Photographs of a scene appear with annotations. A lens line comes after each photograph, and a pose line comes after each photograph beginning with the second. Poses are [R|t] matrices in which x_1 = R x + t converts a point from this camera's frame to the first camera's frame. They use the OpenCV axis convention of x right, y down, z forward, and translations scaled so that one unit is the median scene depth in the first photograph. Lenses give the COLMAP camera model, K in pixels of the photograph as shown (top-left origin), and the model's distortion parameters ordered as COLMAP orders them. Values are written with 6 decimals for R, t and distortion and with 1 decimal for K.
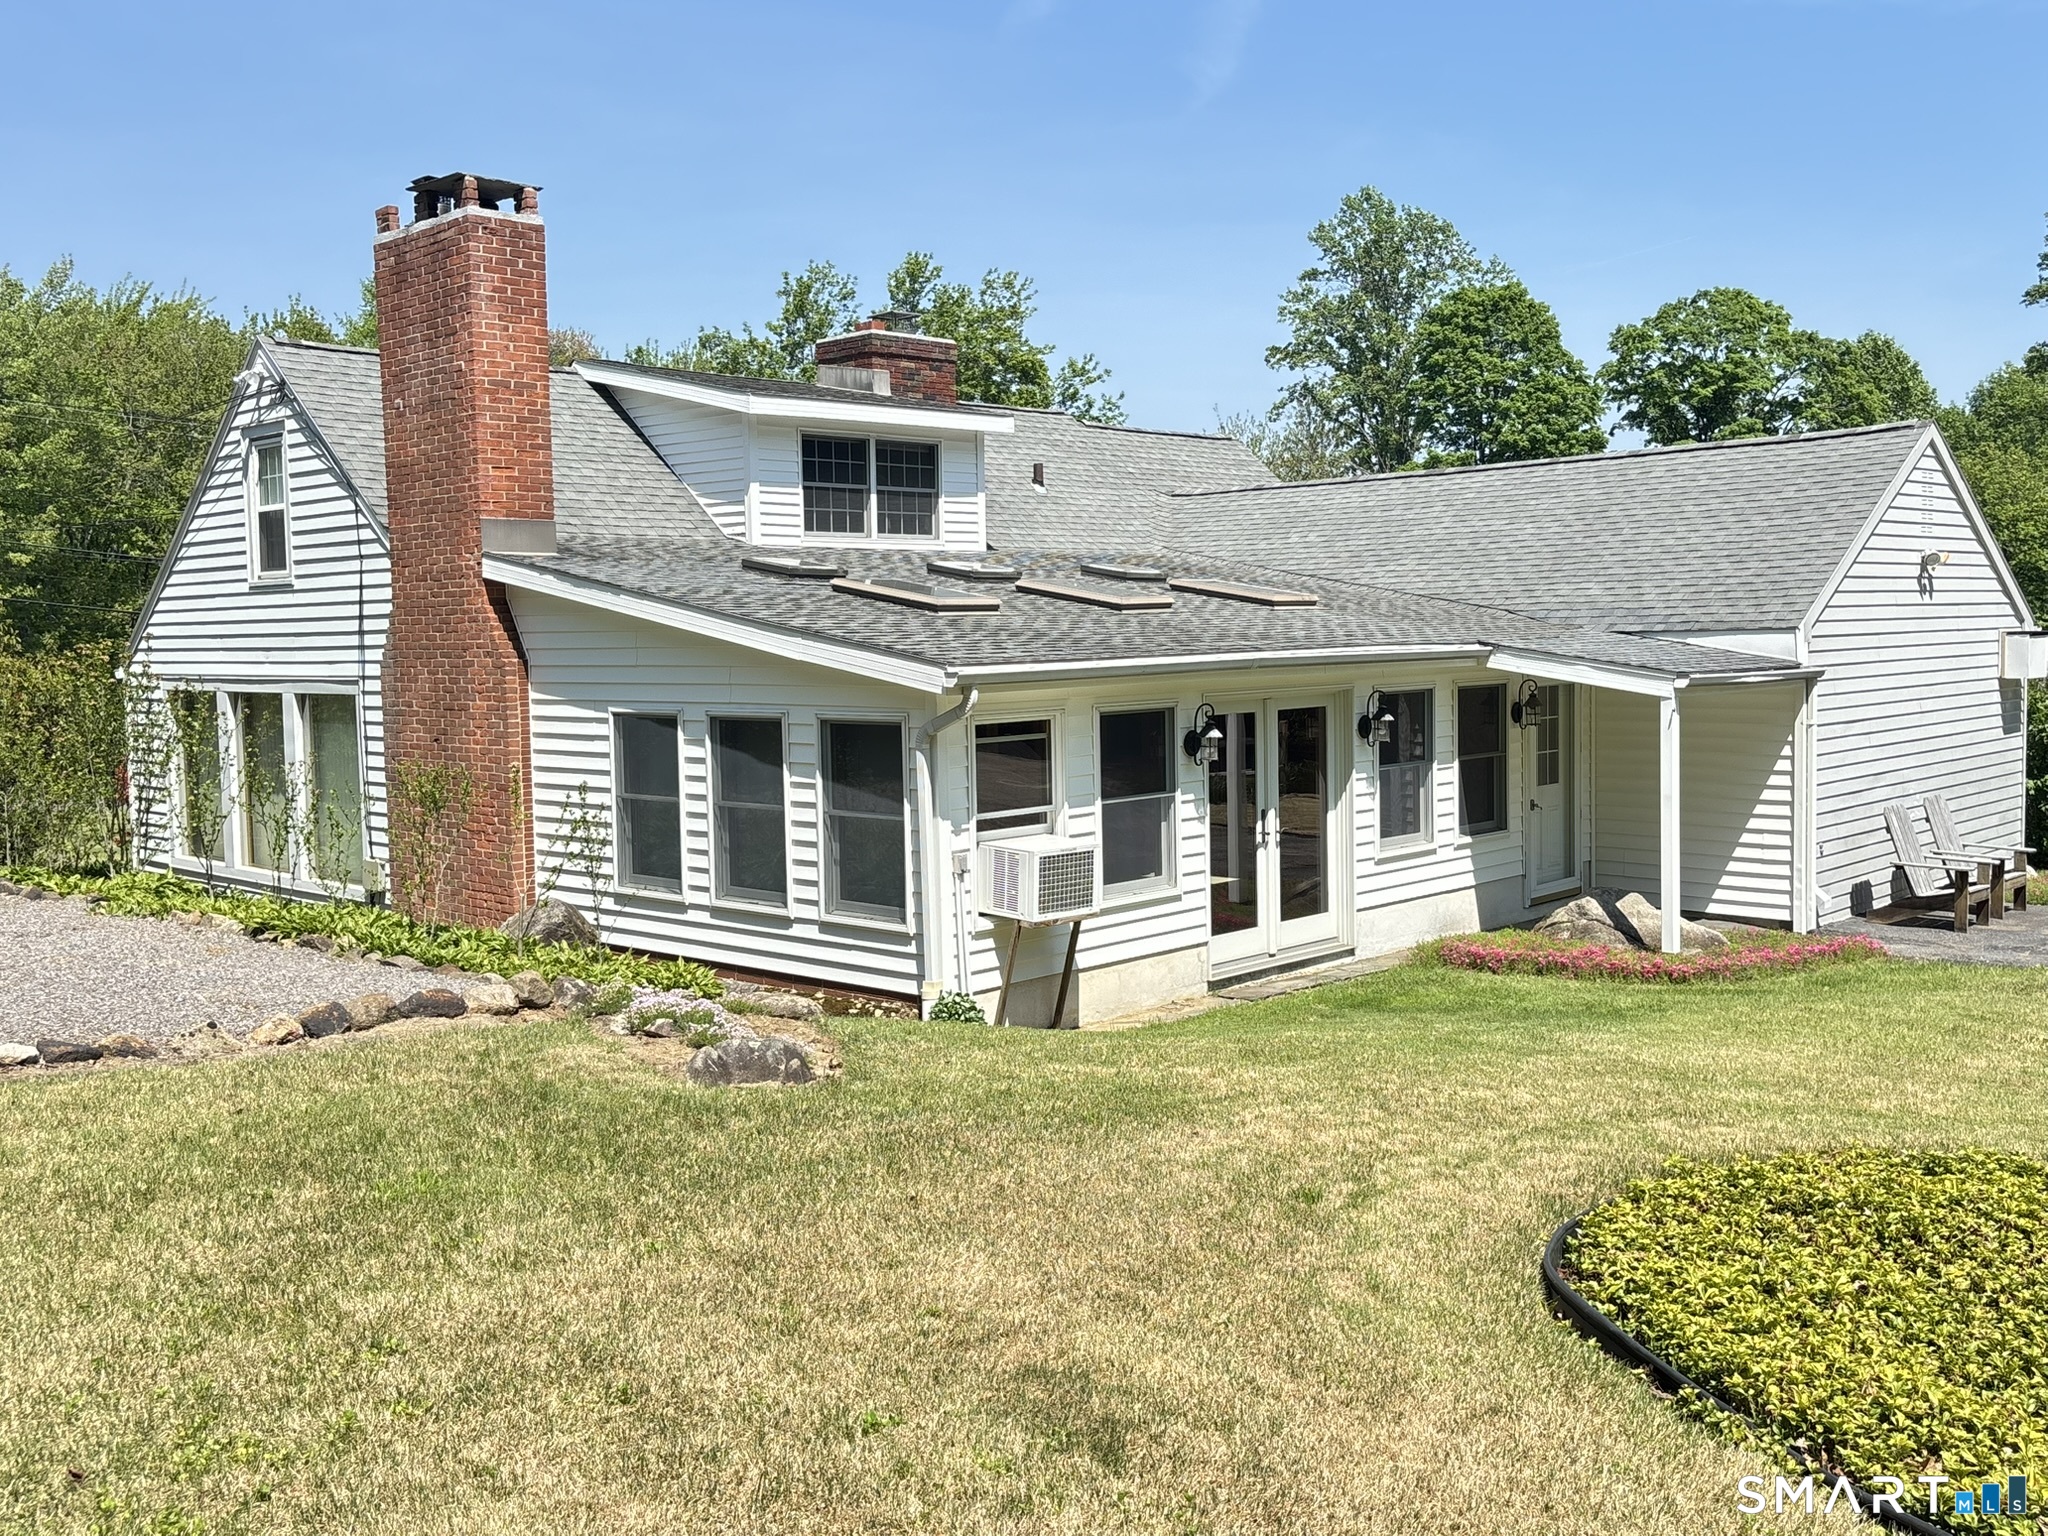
lens RADIAL K [[1883.2, 0, 1025.6], [0, 1883.2, 762.4], [0, 0, 1]] dist [-0.013221, 0.000000]
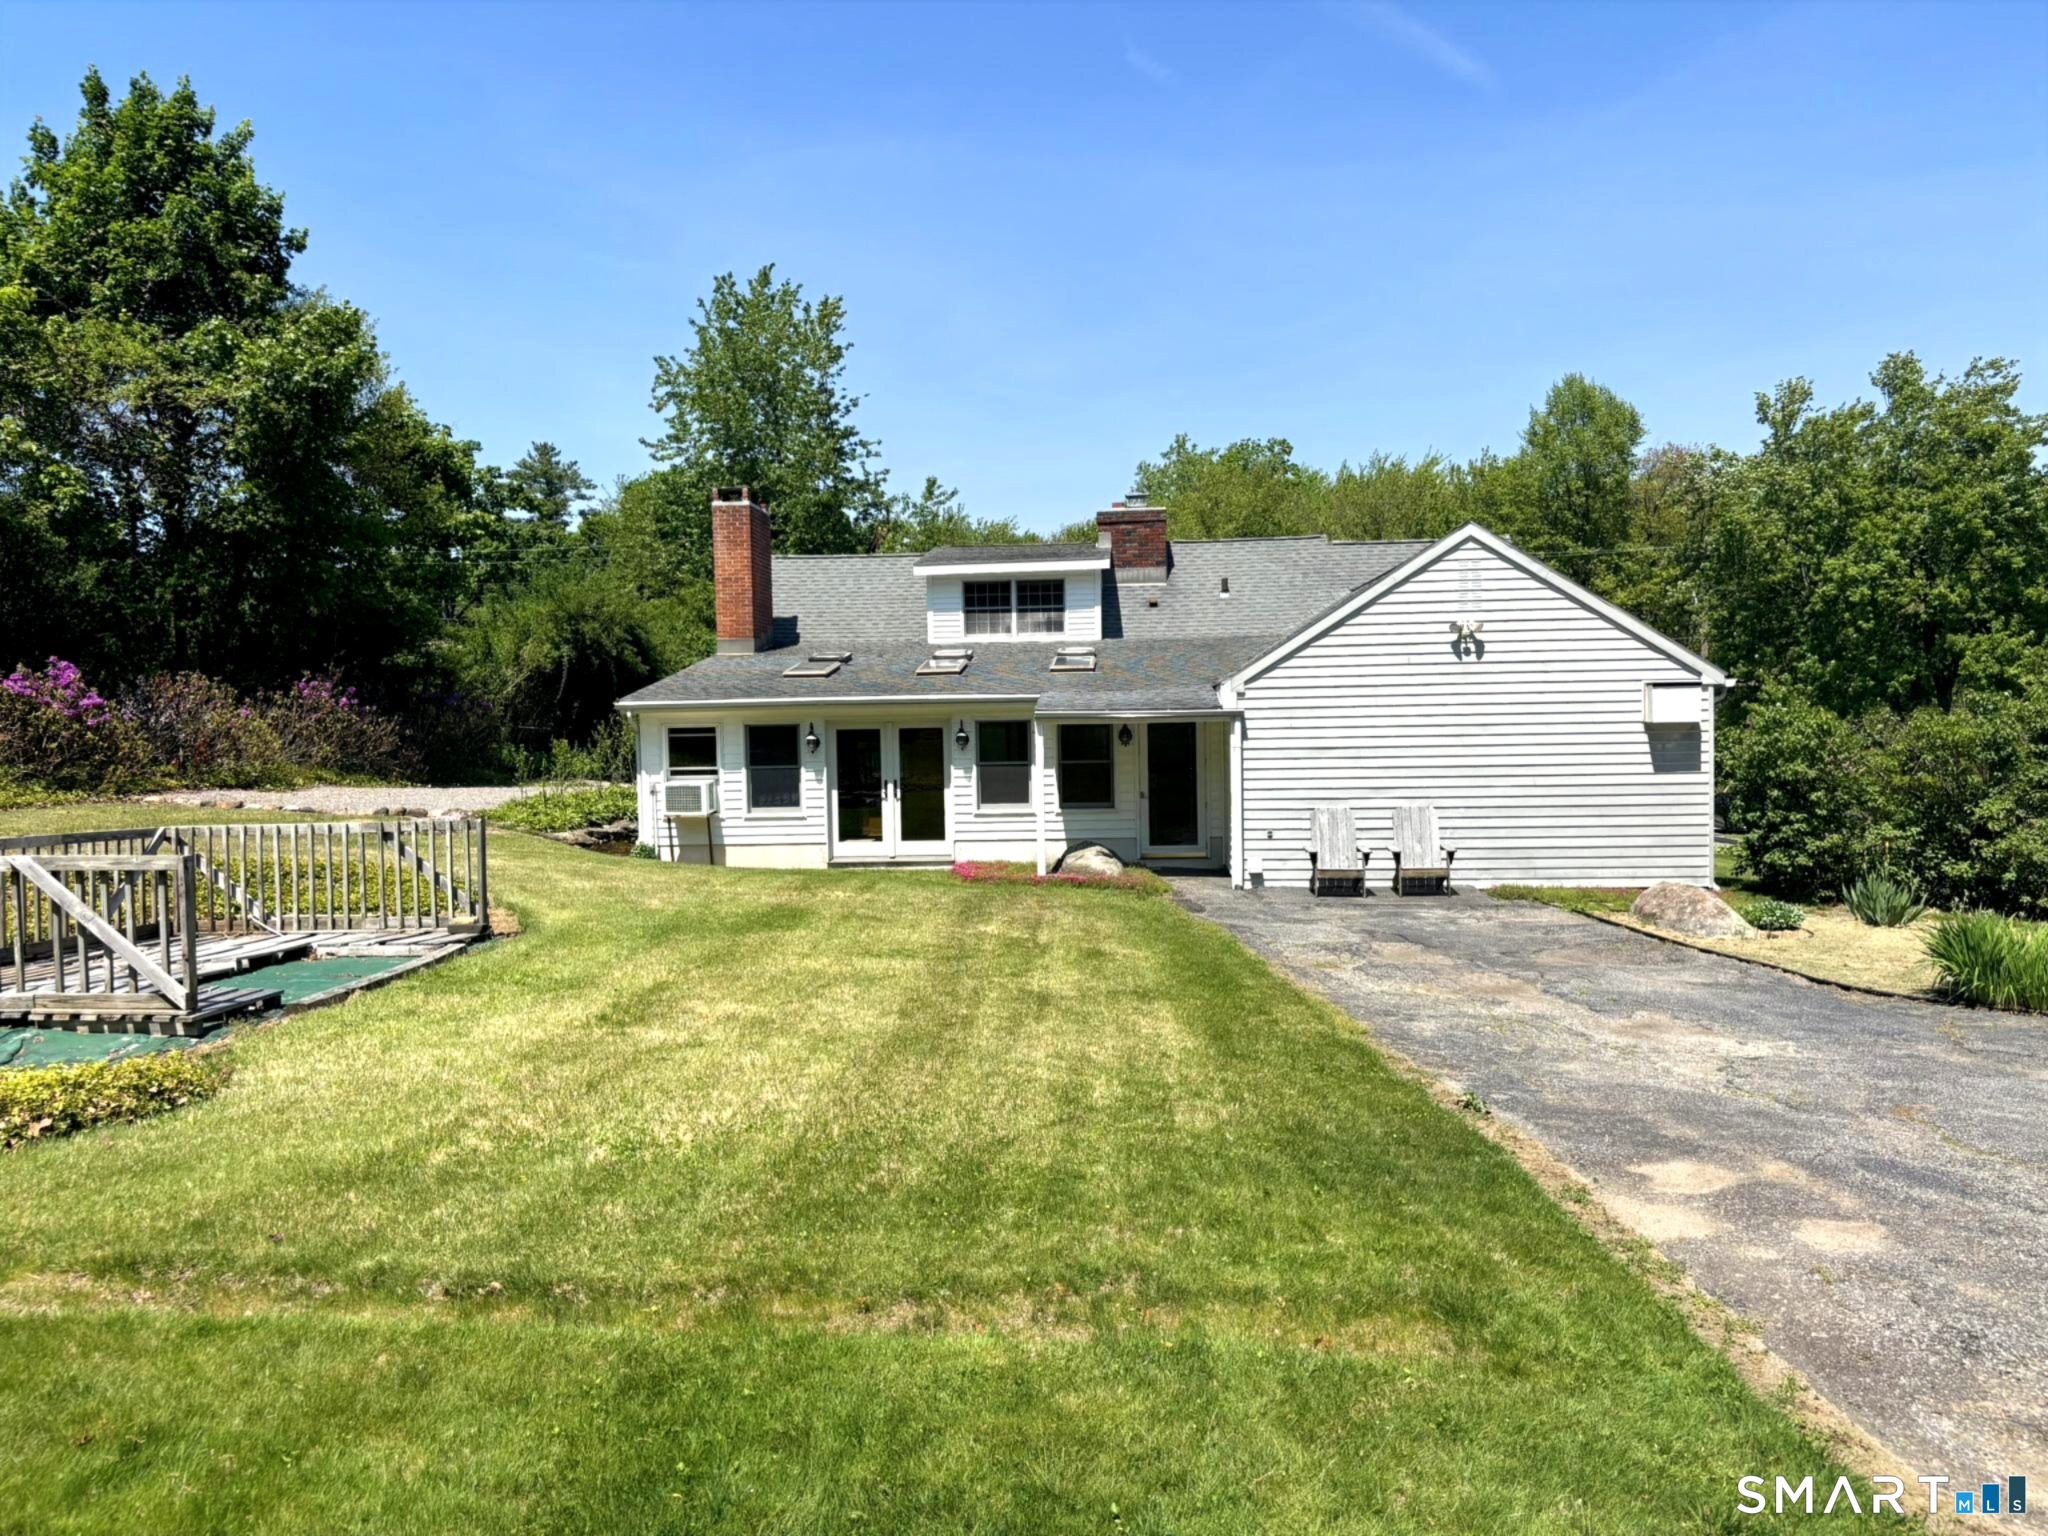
lens RADIAL K [[1512.6, 0, 1025.9], [0, 1512.6, 772.1], [0, 0, 1]] dist [-0.034596, -0.004583]
pose [[0.646004, 0.036823, -0.762445, 1.289381], [-0.045842, 0.998904, 0.009402, -0.004841], [0.761956, 0.028878, 0.646985, 0.104409]]
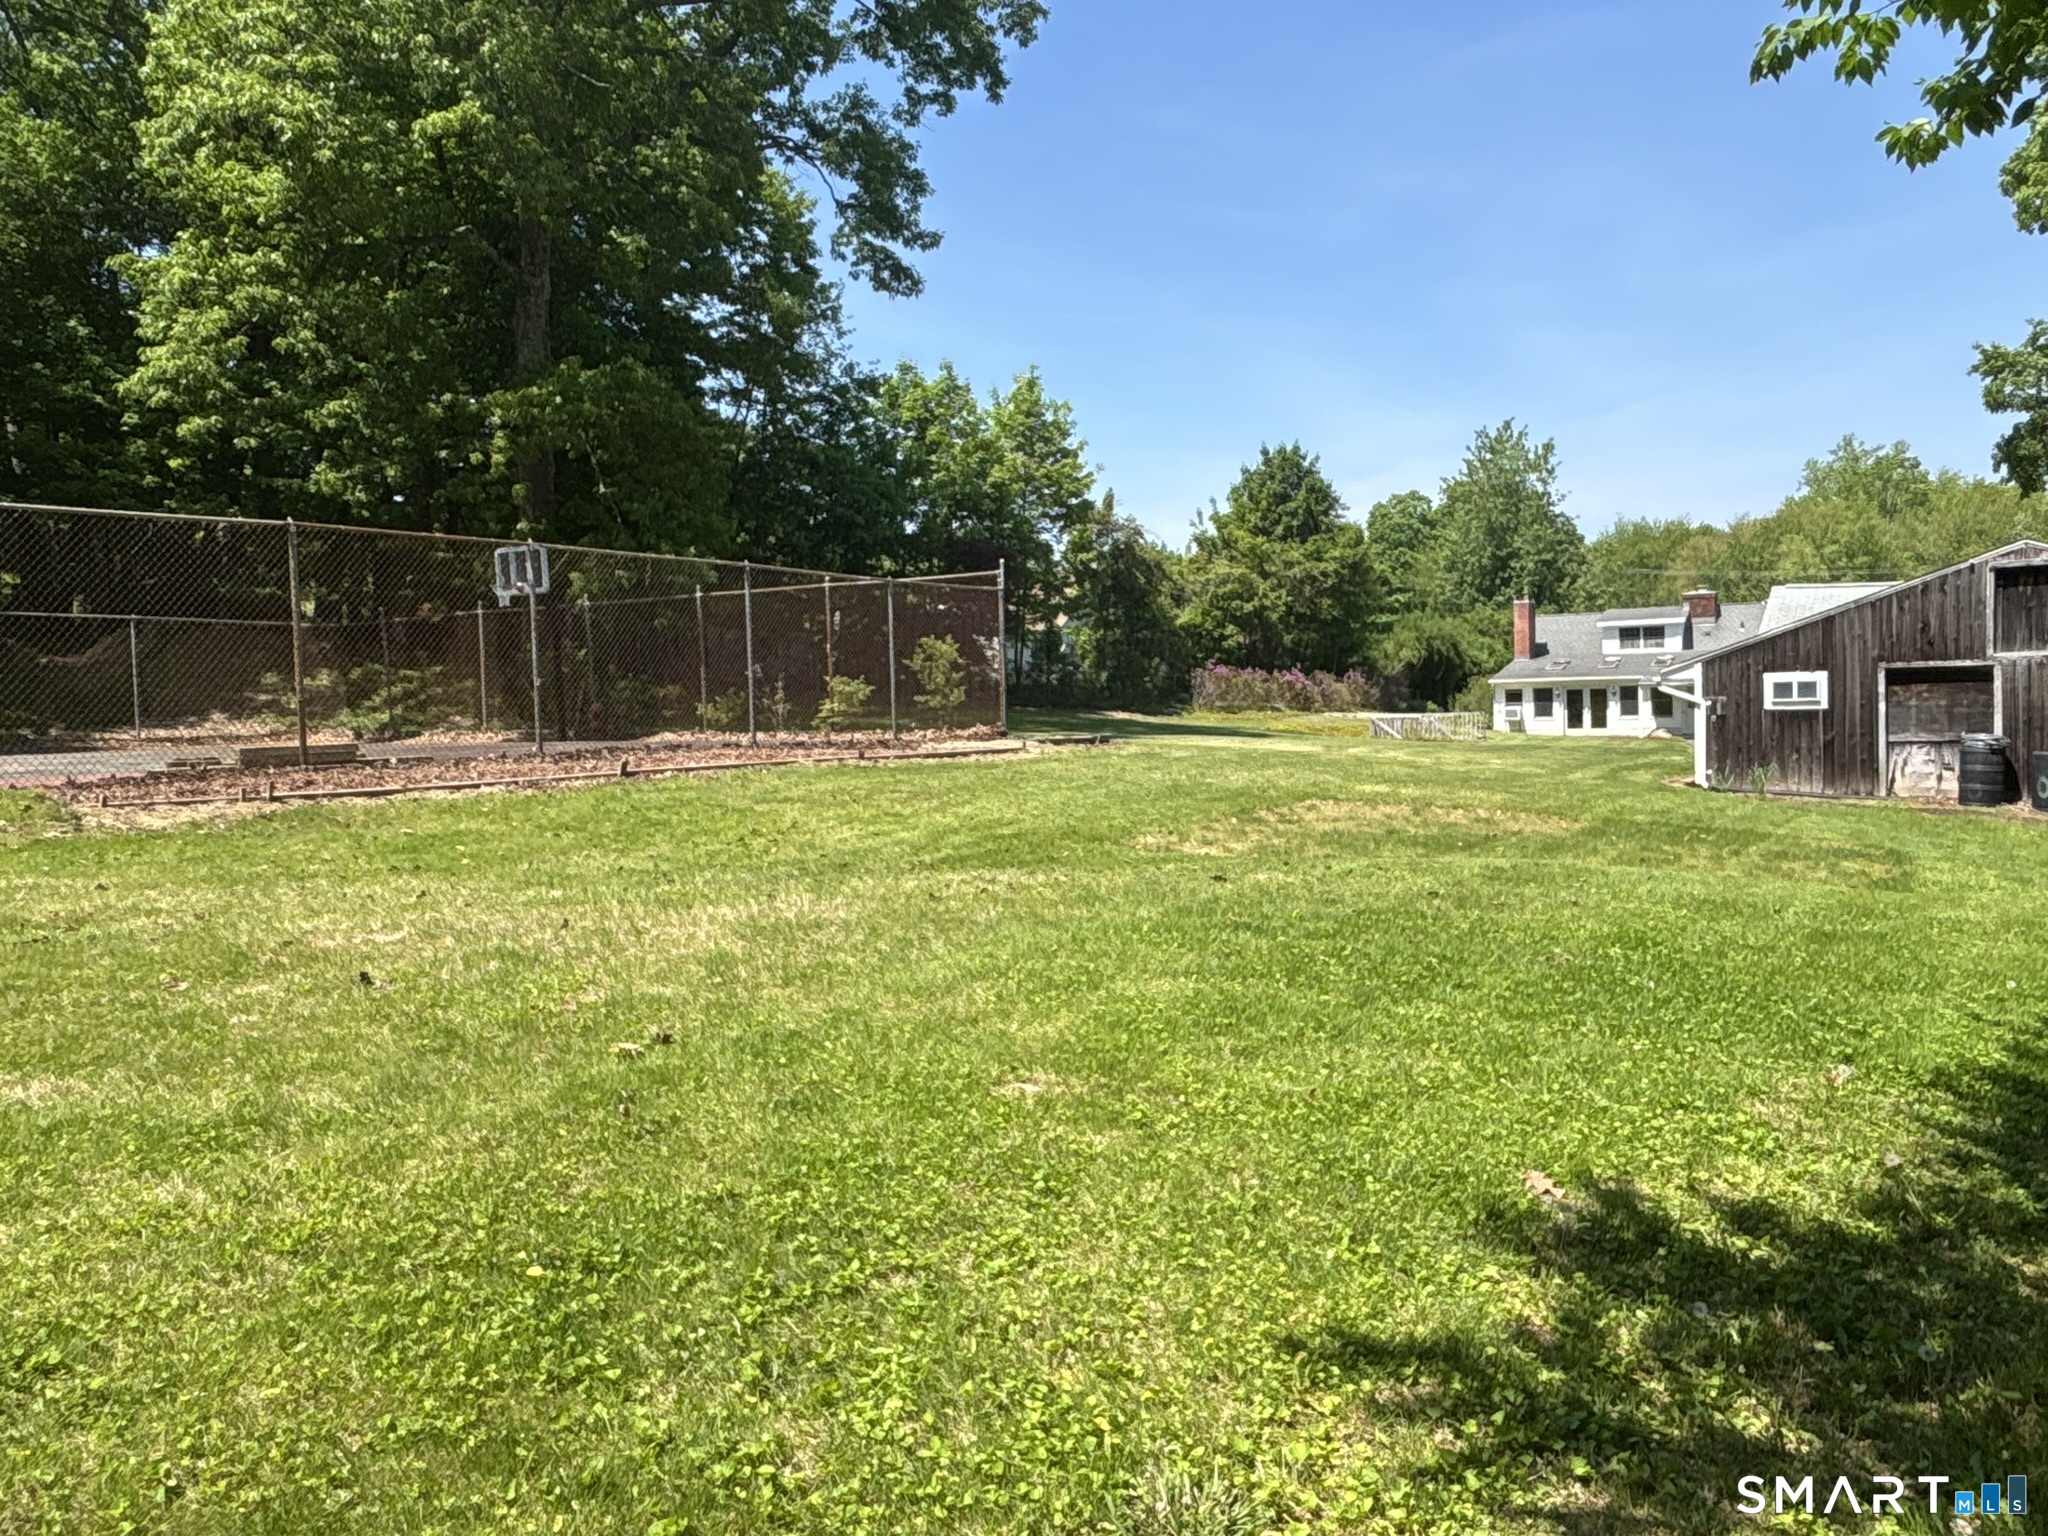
lens RADIAL K [[1469.6, 0, 1013.0], [0, 1469.6, 773.5], [0, 0, 1]] dist [0.011048, 0.003554]
pose [[0.247462, 0.063425, -0.966819, 3.575993], [-0.038914, 0.997701, 0.055491, 0.041058], [0.968116, 0.023891, 0.249362, -1.546427]]
